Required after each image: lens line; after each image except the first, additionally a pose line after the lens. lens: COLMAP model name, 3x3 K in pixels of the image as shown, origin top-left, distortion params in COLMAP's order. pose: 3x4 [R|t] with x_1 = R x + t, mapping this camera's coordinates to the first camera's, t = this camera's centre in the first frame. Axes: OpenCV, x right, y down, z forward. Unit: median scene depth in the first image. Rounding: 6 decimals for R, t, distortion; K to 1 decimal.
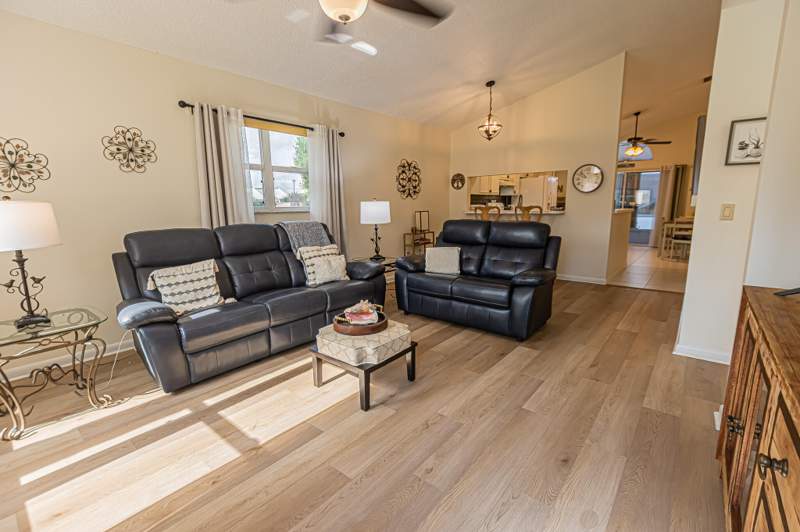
lens RADIAL K [[351.8, 0, 403.4], [0, 351.8, 269.9], [0, 0, 1]] dist [-0.003274, -0.000240]
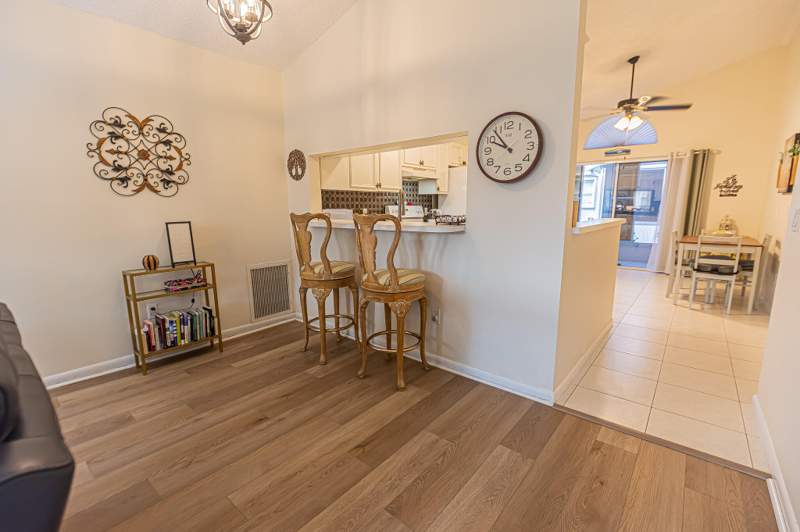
lens RADIAL K [[351.8, 0, 404.5], [0, 351.8, 267.2], [0, 0, 1]] dist [-0.003274, -0.000240]
pose [[0.999951, 0.008956, 0.004209, 0.365621], [-0.008913, 0.999910, -0.010055, -0.106427], [-0.004299, 0.010017, 0.999941, 0.538313]]
